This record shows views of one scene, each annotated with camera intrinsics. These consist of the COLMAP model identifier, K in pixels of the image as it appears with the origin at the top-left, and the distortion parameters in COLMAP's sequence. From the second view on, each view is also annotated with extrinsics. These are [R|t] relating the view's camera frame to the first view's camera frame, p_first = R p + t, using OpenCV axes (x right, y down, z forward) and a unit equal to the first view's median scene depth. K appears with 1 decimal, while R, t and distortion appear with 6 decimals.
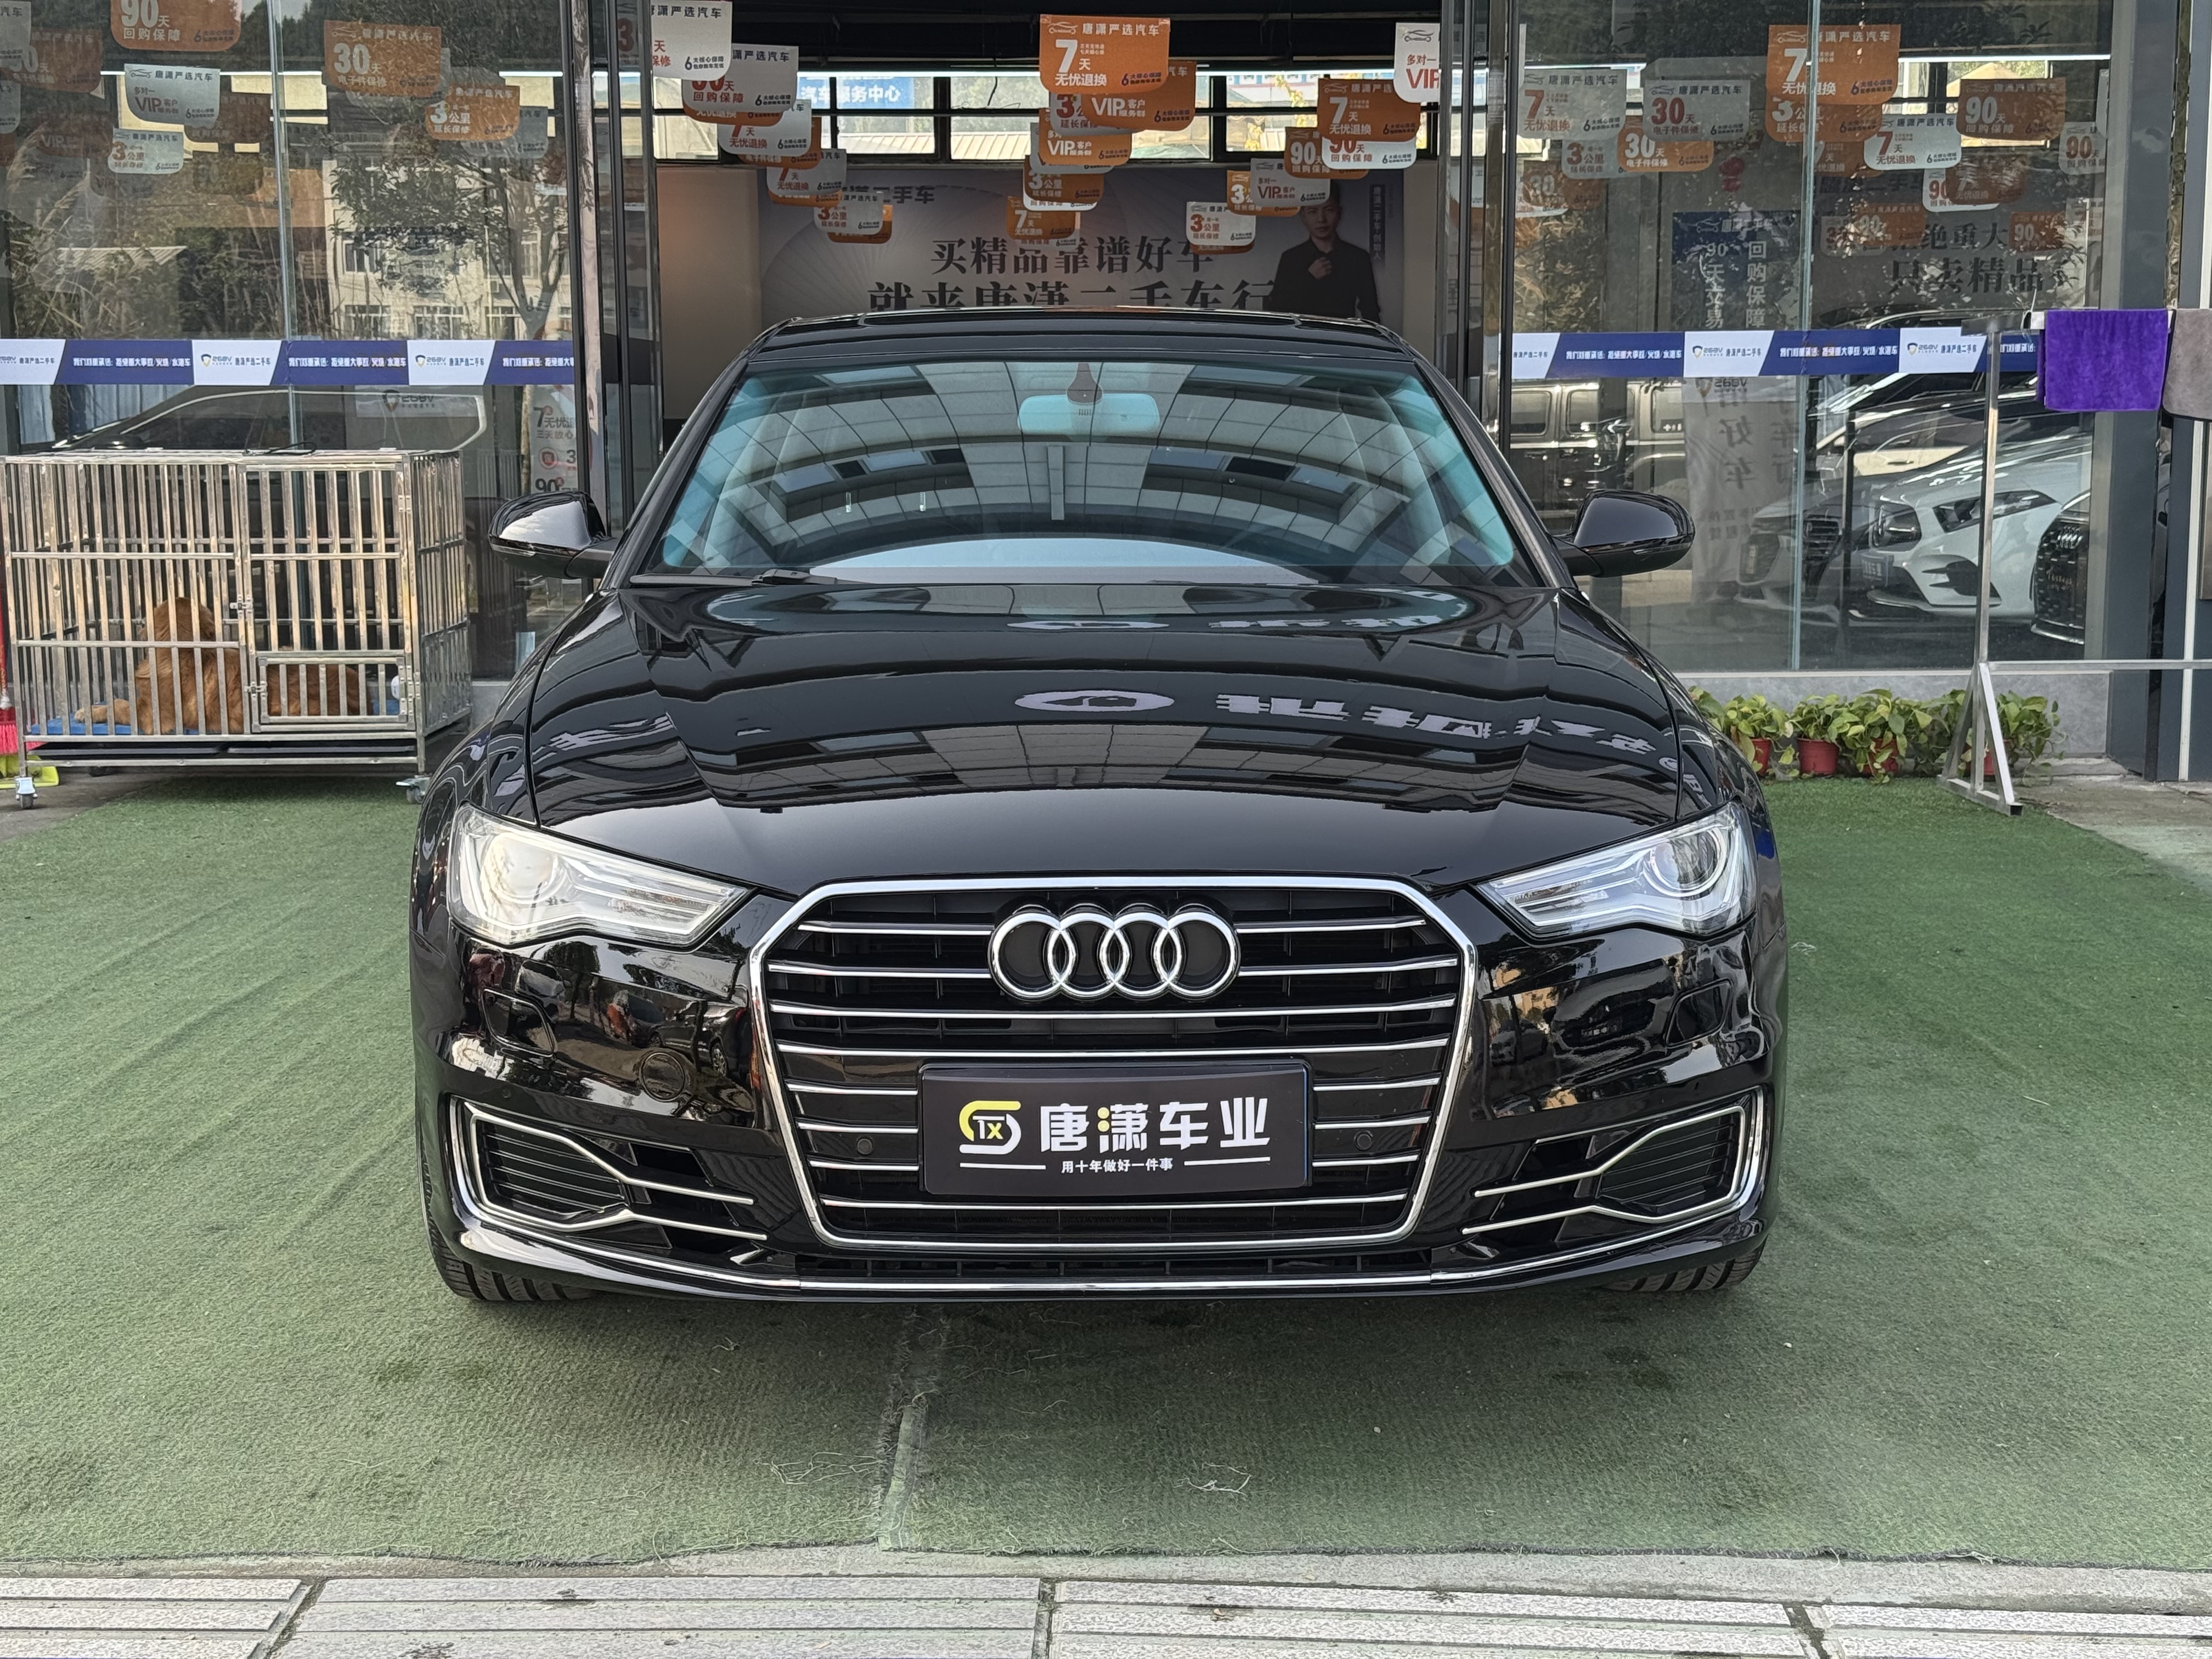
lens RADIAL K [[3121.8, 0, 1120.6], [0, 3121.8, 838.4], [0, 0, 1]] dist [0.122878, 0.000000]
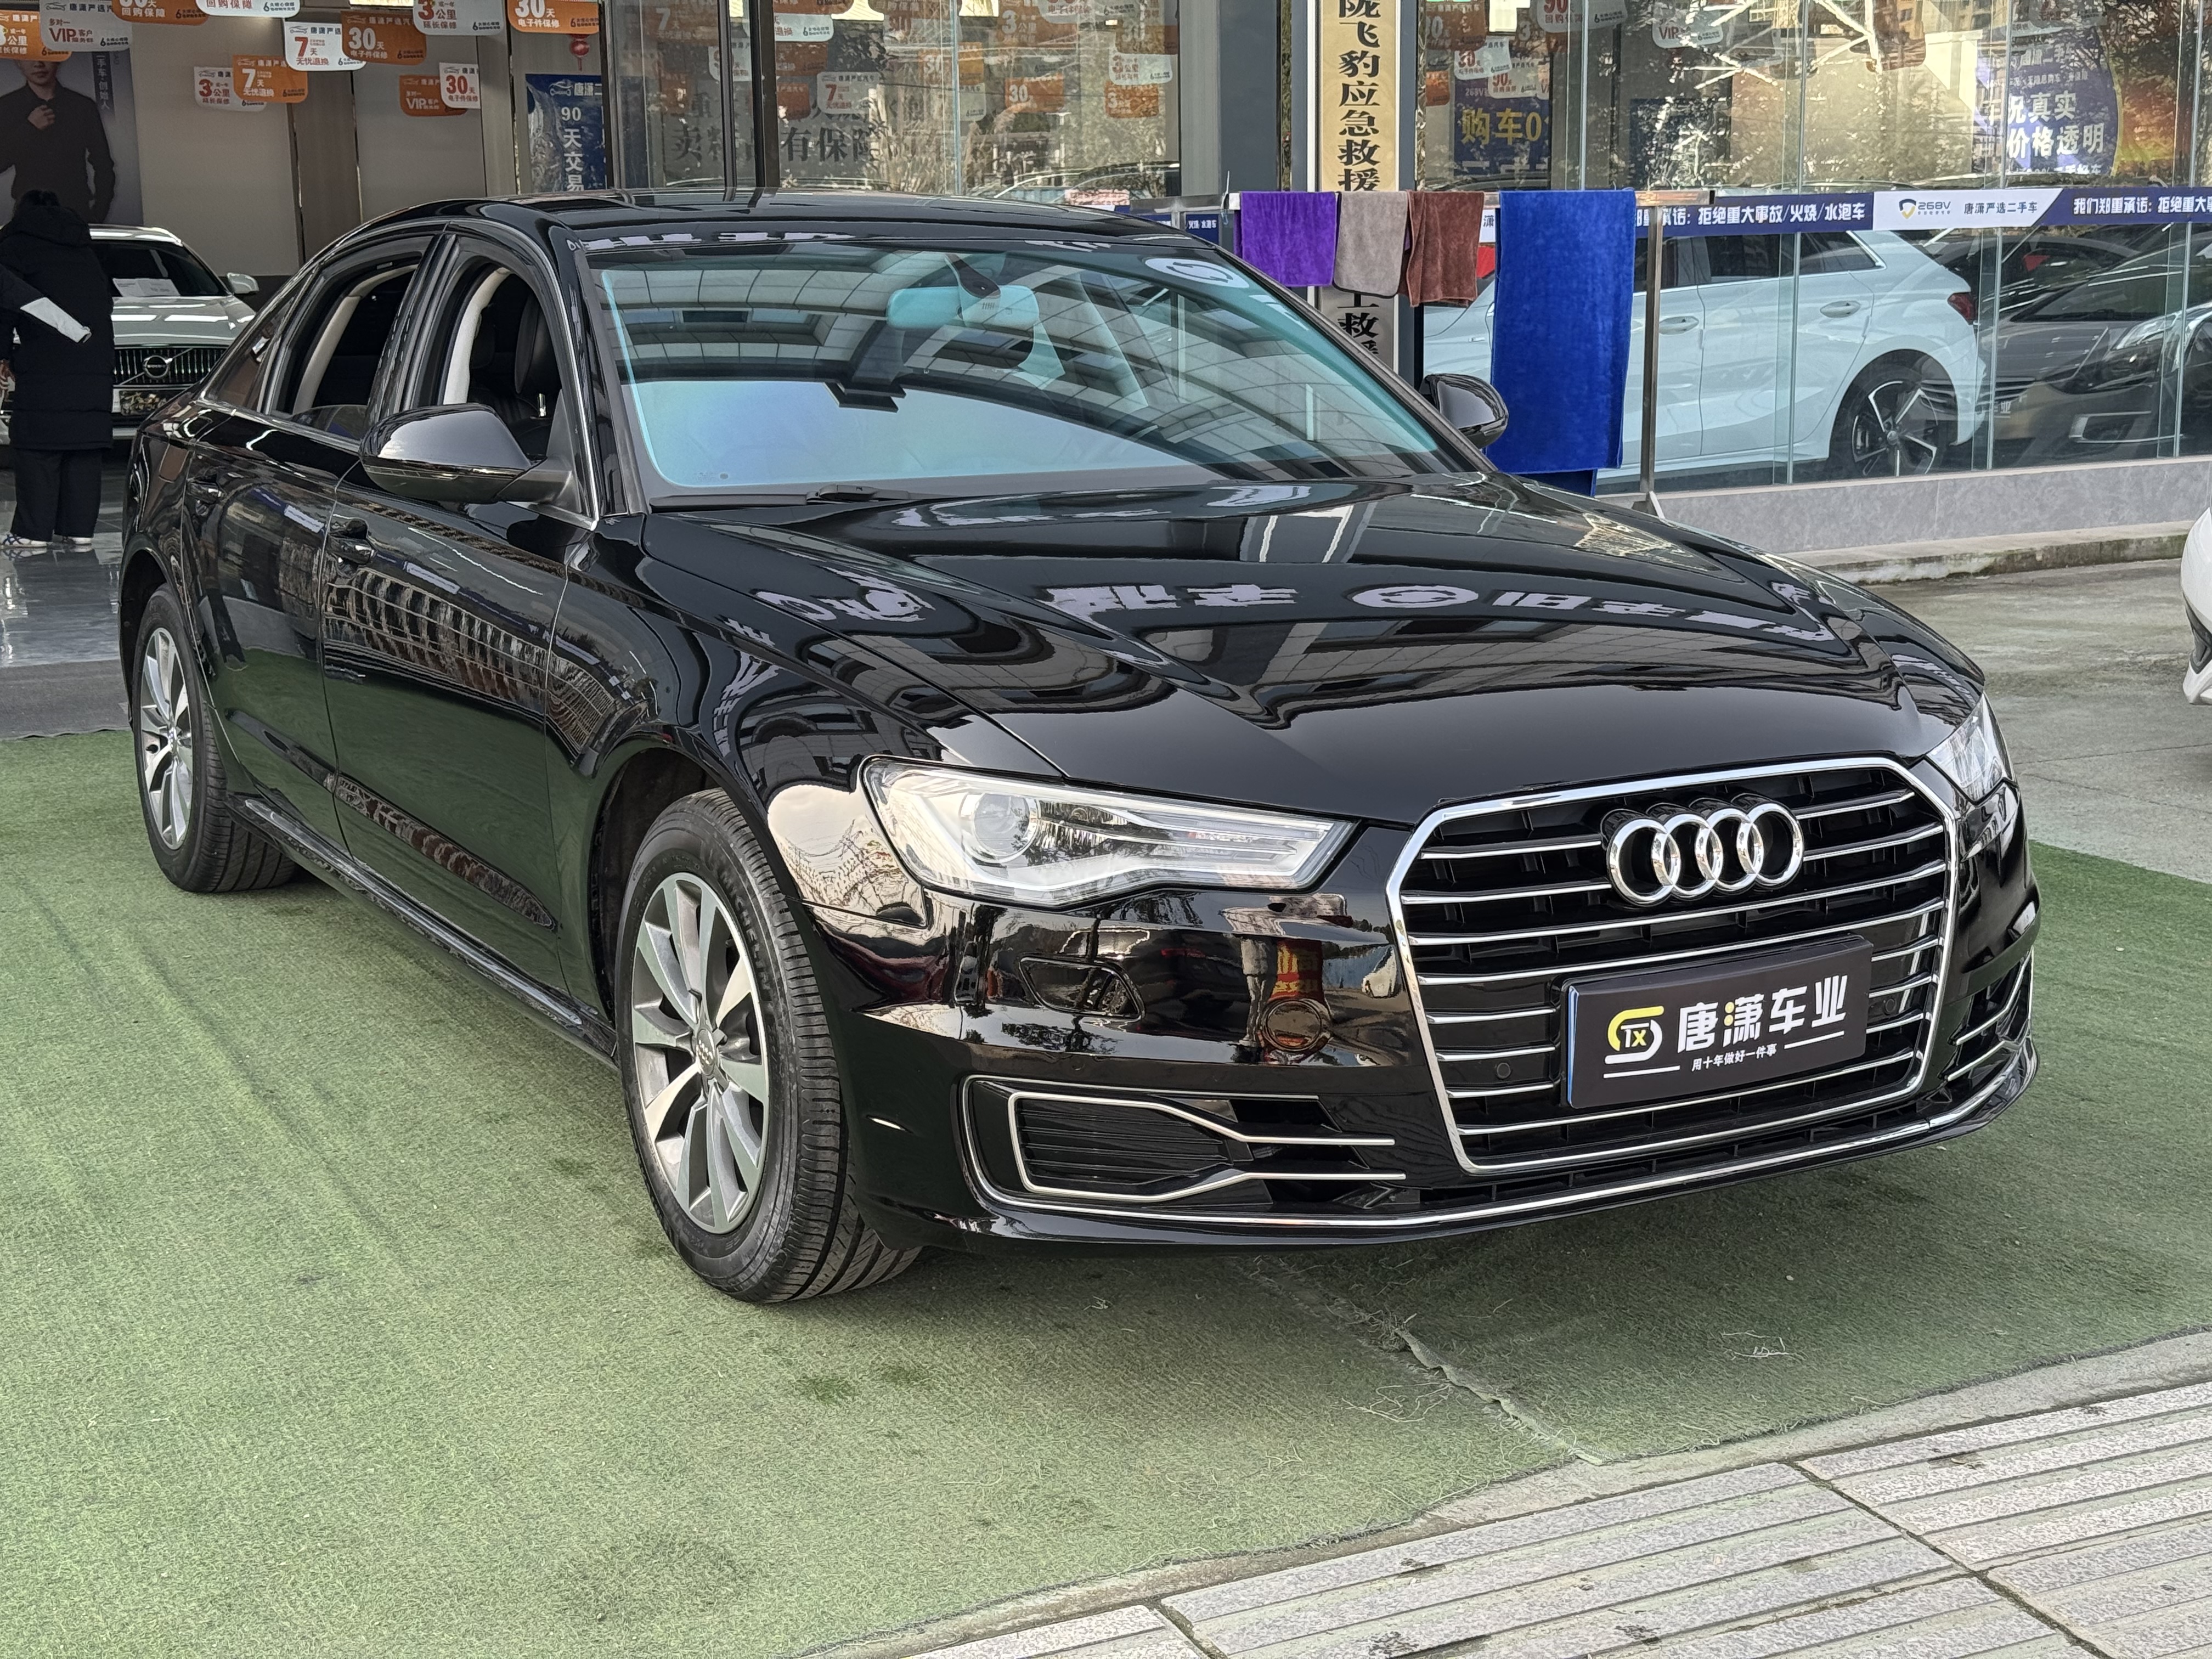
lens RADIAL K [[3121.8, 0, 1116.0], [0, 3121.8, 826.3], [0, 0, 1]] dist [0.122878, 0.000000]
pose [[0.883321, -0.094233, 0.459199, -0.644962], [0.075308, 0.995389, 0.059401, -0.046921], [-0.462679, -0.017888, 0.886345, 0.183486]]
